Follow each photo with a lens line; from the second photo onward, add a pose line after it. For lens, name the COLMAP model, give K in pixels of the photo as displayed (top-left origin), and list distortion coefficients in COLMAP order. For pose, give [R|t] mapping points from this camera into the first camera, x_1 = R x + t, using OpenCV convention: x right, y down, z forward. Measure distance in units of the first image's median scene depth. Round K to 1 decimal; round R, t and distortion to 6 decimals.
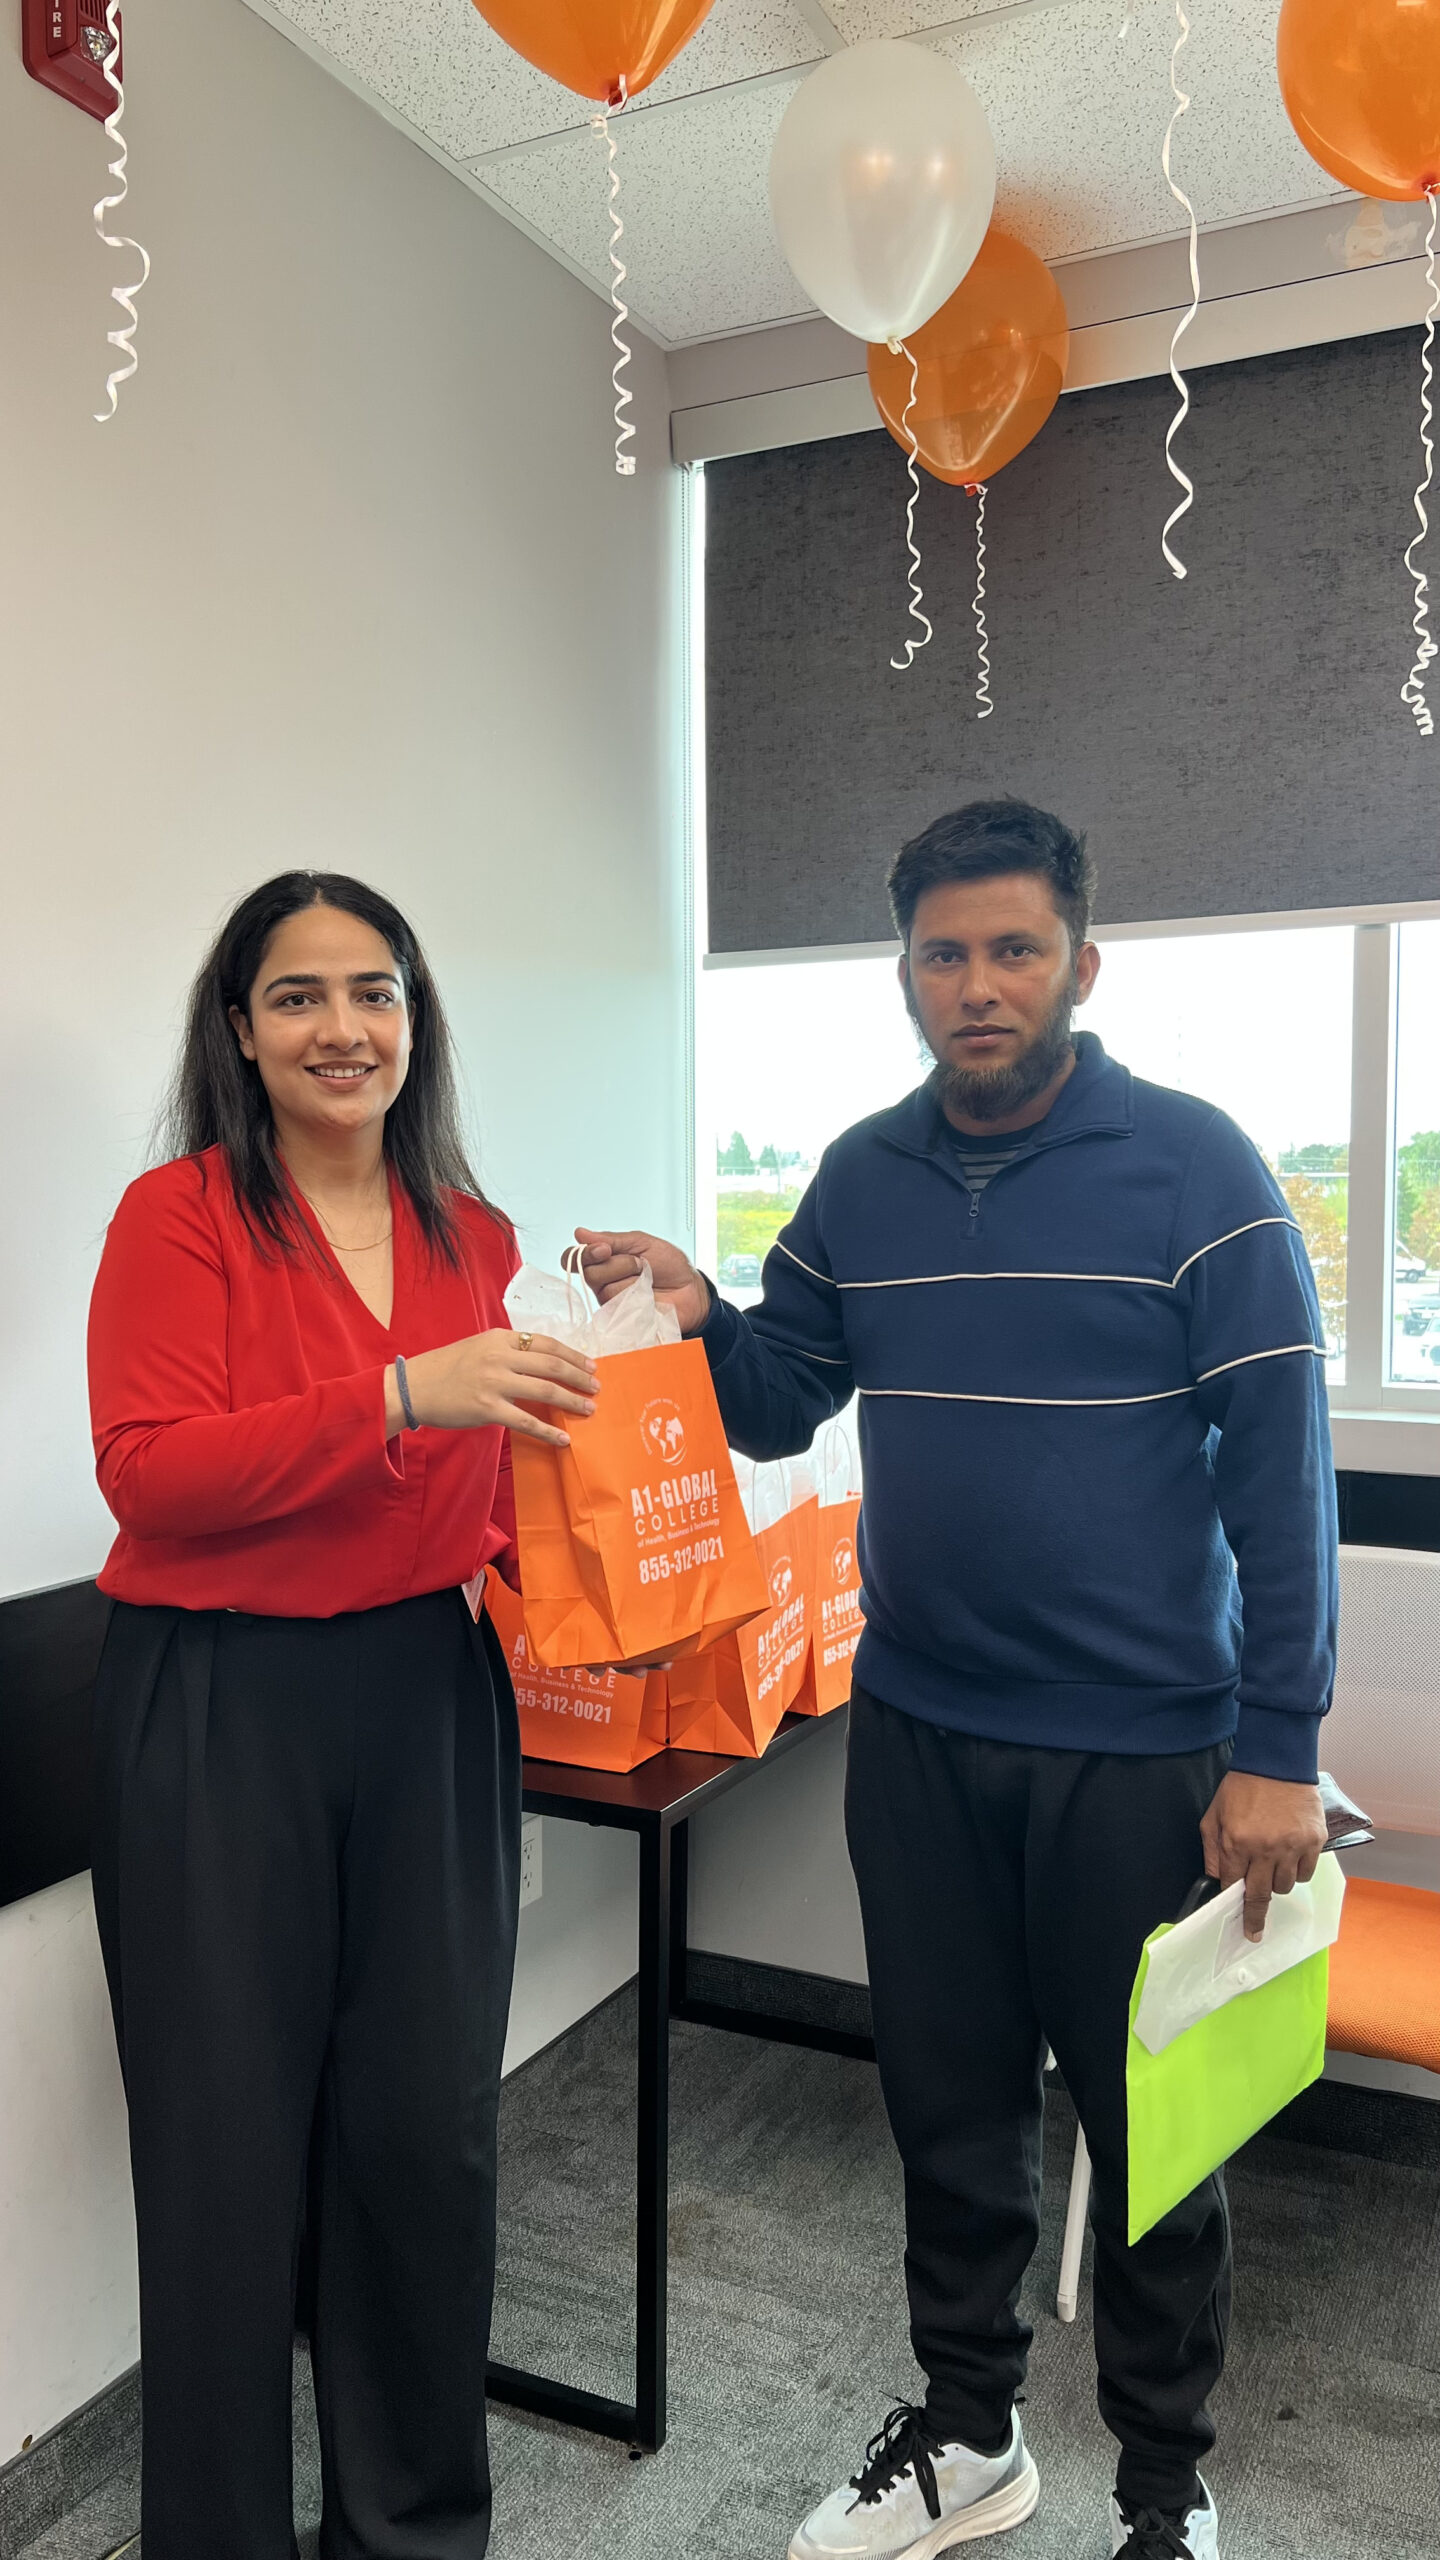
lens RADIAL K [[1955.1, 0, 740.6], [0, 1955.1, 1299.5], [0, 0, 1]] dist [0.004582, 0.006434]
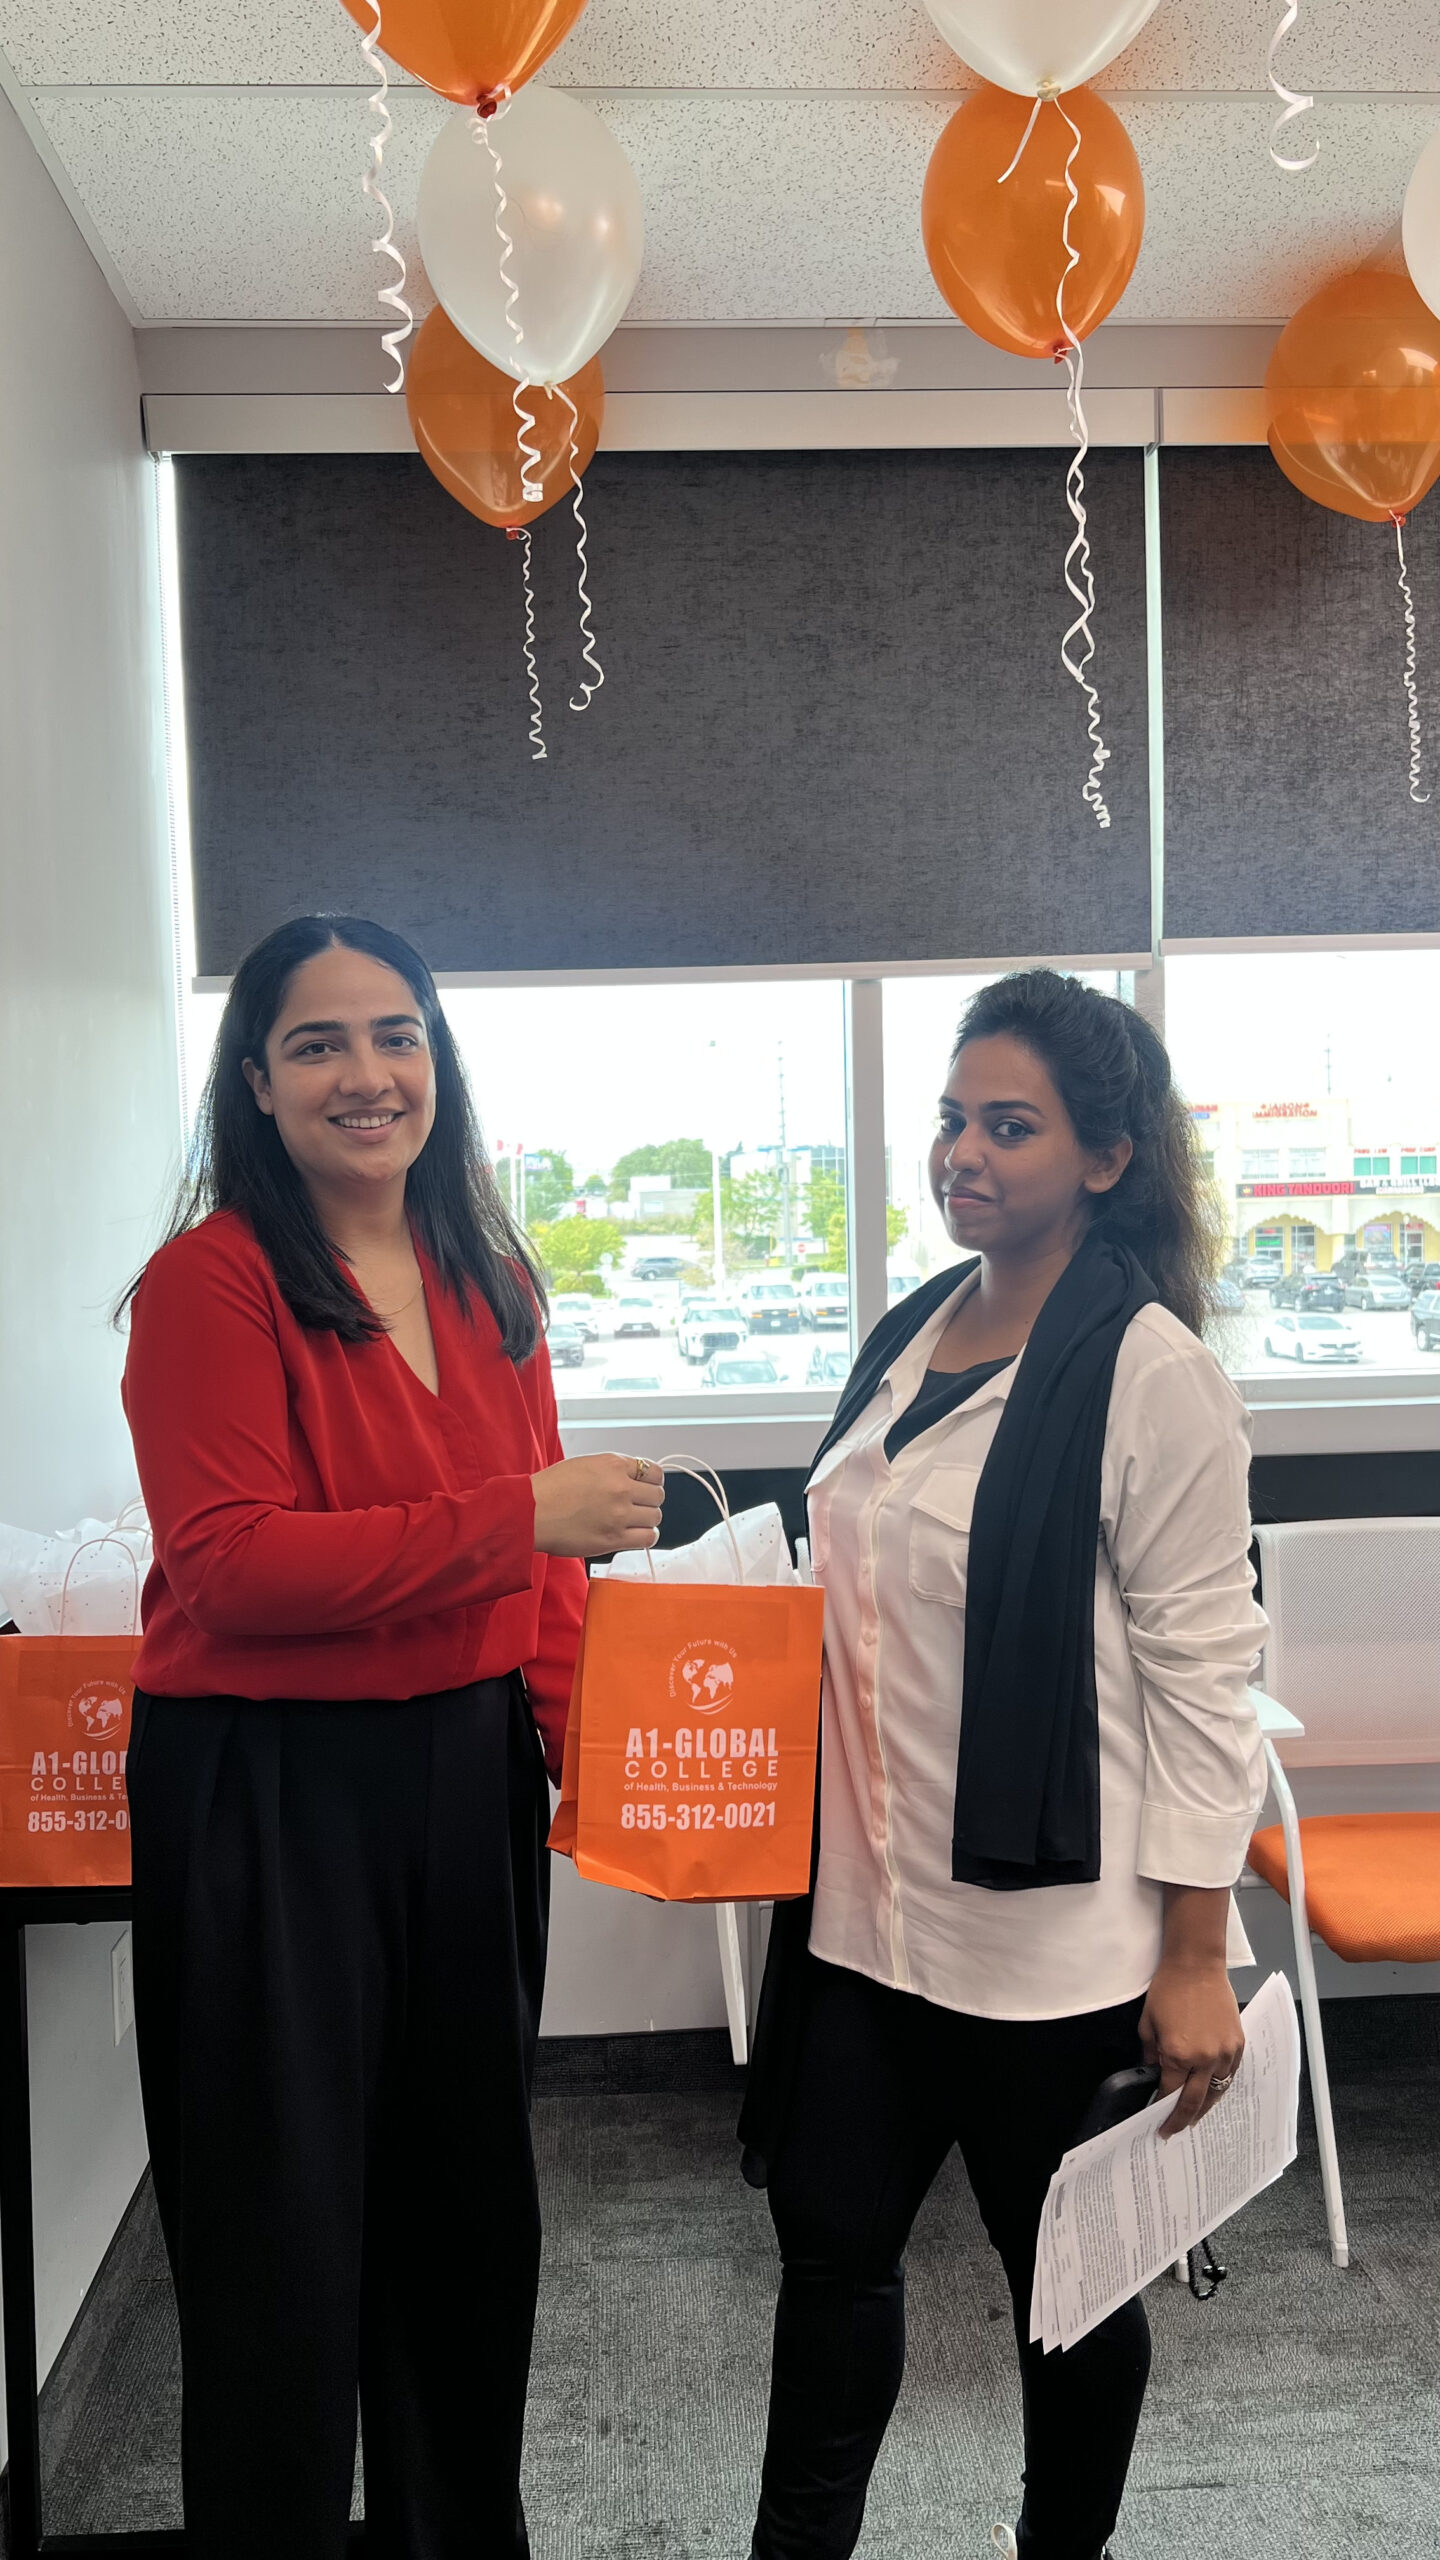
lens RADIAL K [[1955.1, 0, 705.0], [0, 1955.1, 1308.4], [0, 0, 1]] dist [0.004582, 0.006434]
pose [[0.872842, -0.044652, 0.485955, -0.343064], [0.047147, 0.998863, 0.007099, -0.018985], [-0.485720, 0.016714, 0.873955, 0.086154]]
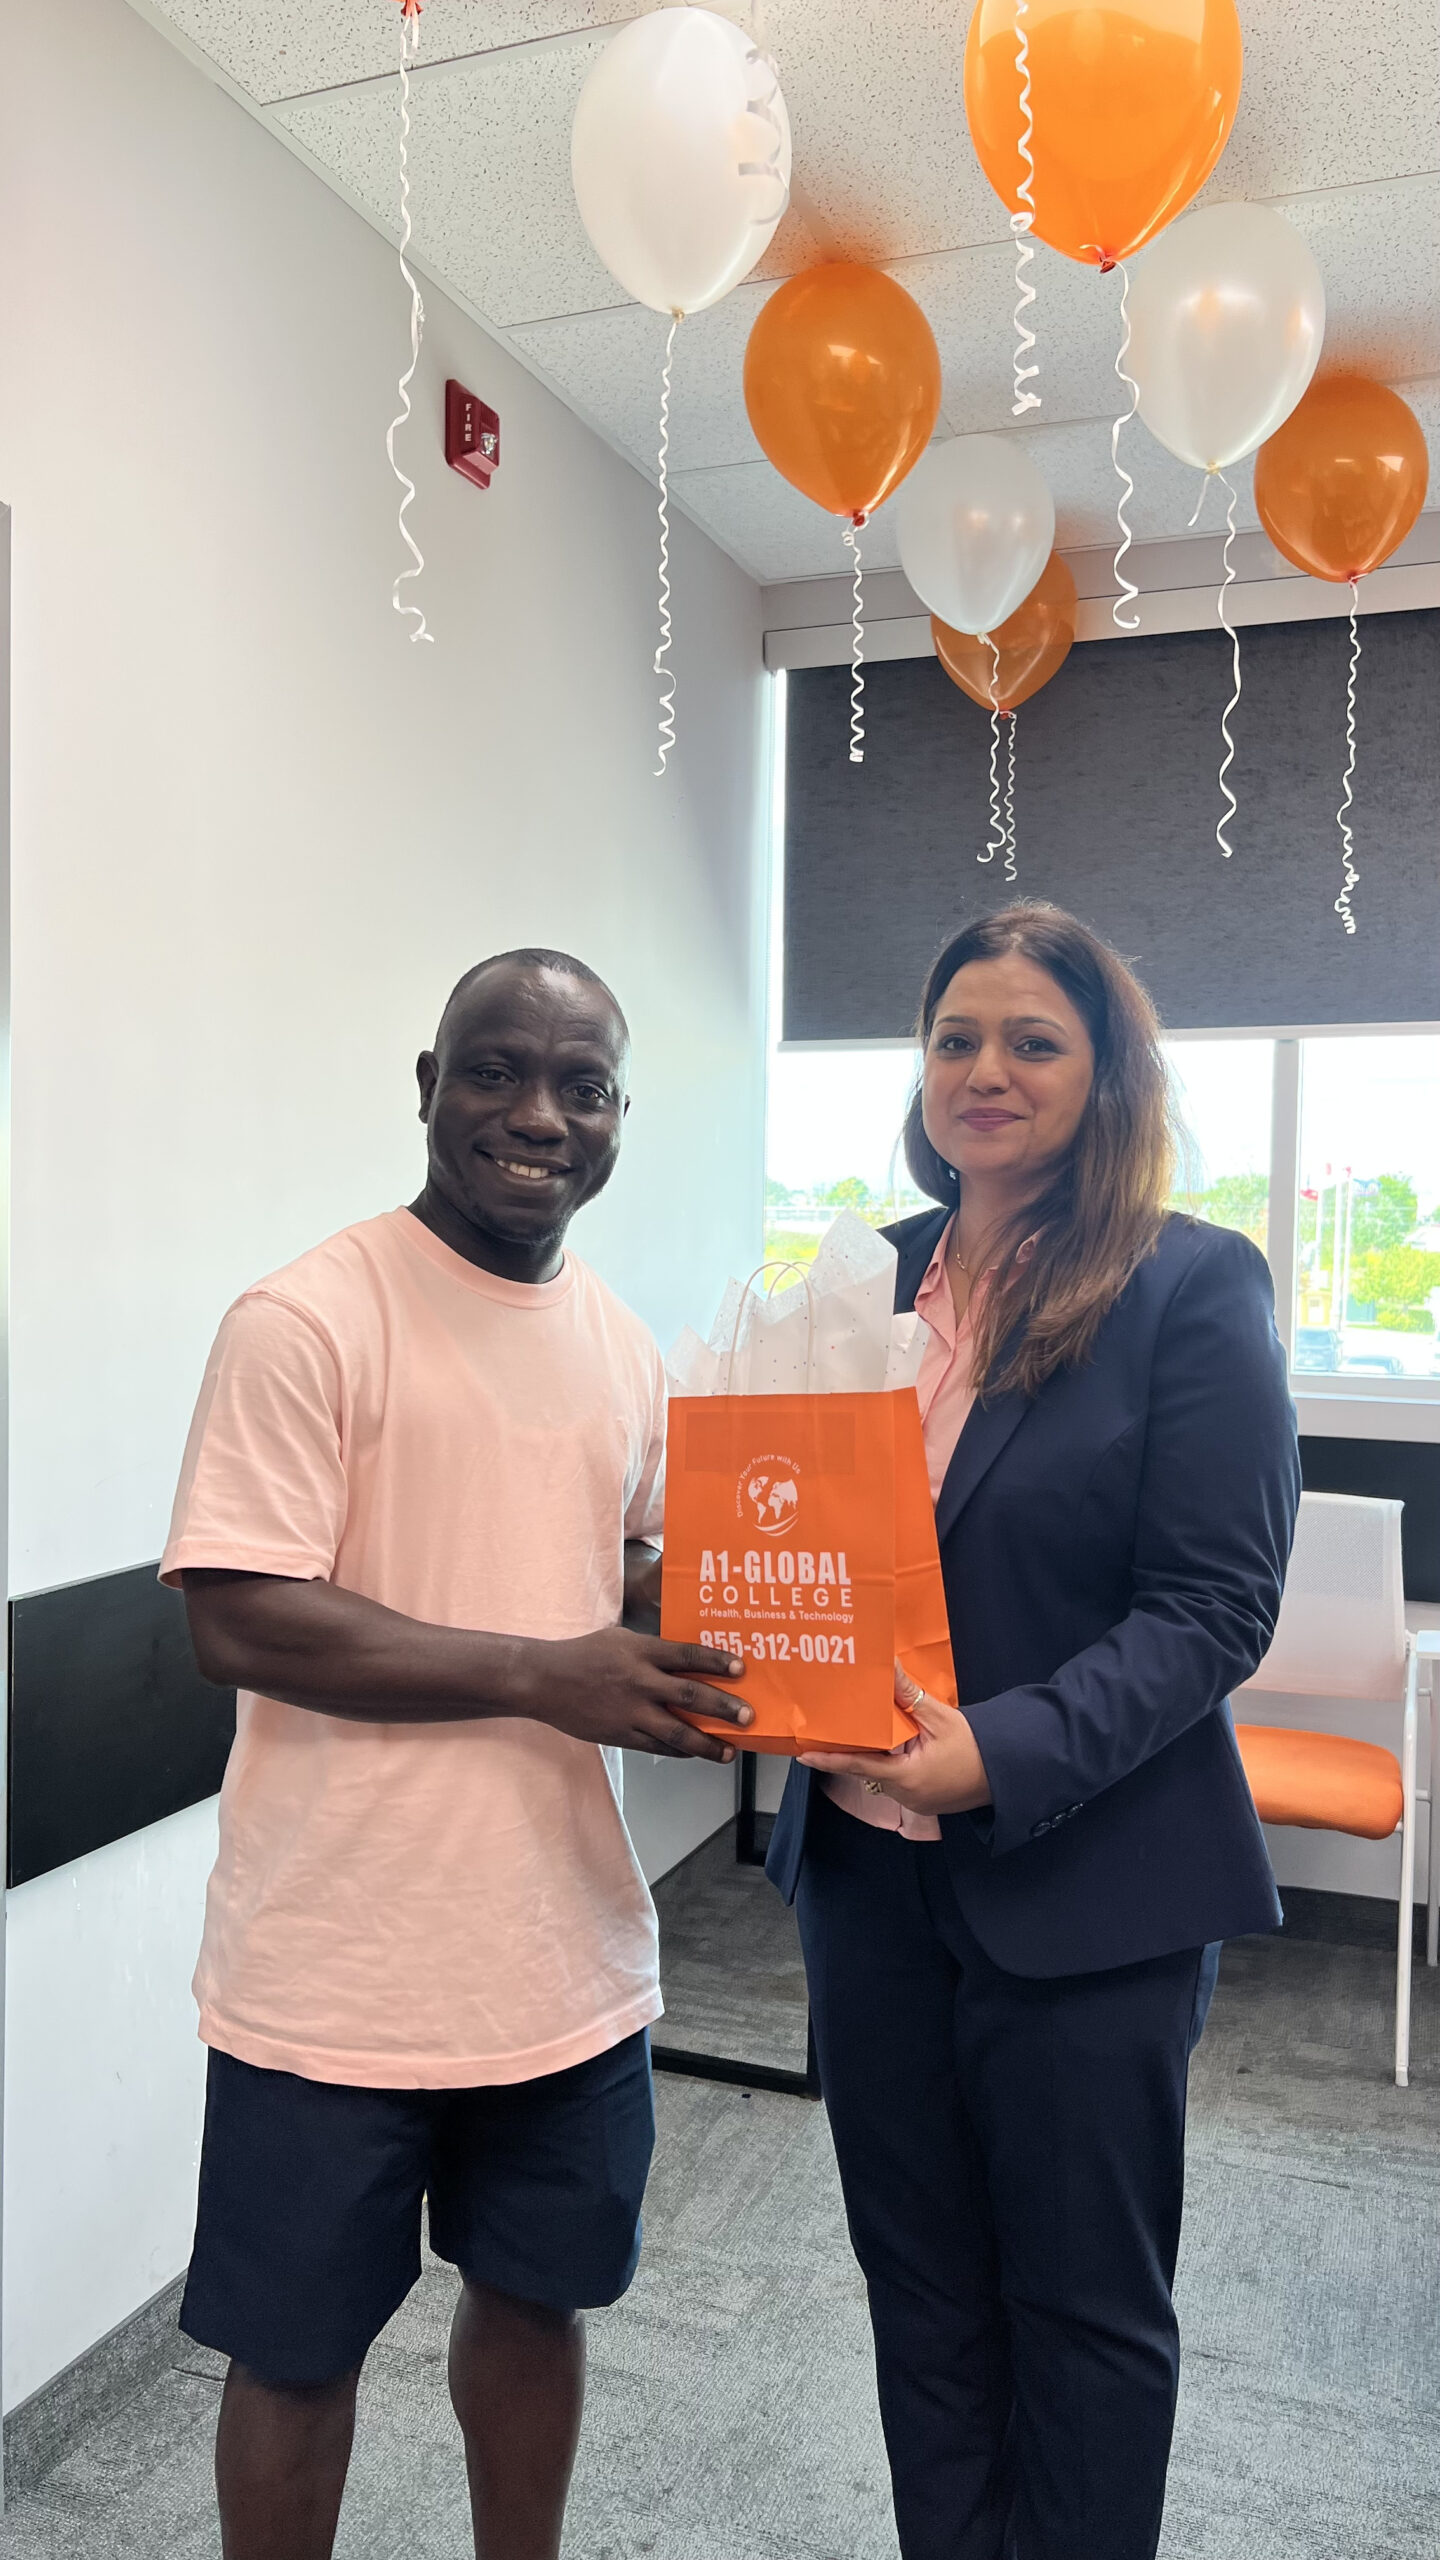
lens RADIAL K [[1955.1, 0, 740.5], [0, 1955.1, 1285.6], [0, 0, 1]] dist [0.004582, 0.006434]
pose [[0.995013, 0.015644, 0.098516, -0.219327], [-0.013532, 0.999665, -0.022065, 0.019942], [-0.098828, 0.020621, 0.994891, -0.376671]]
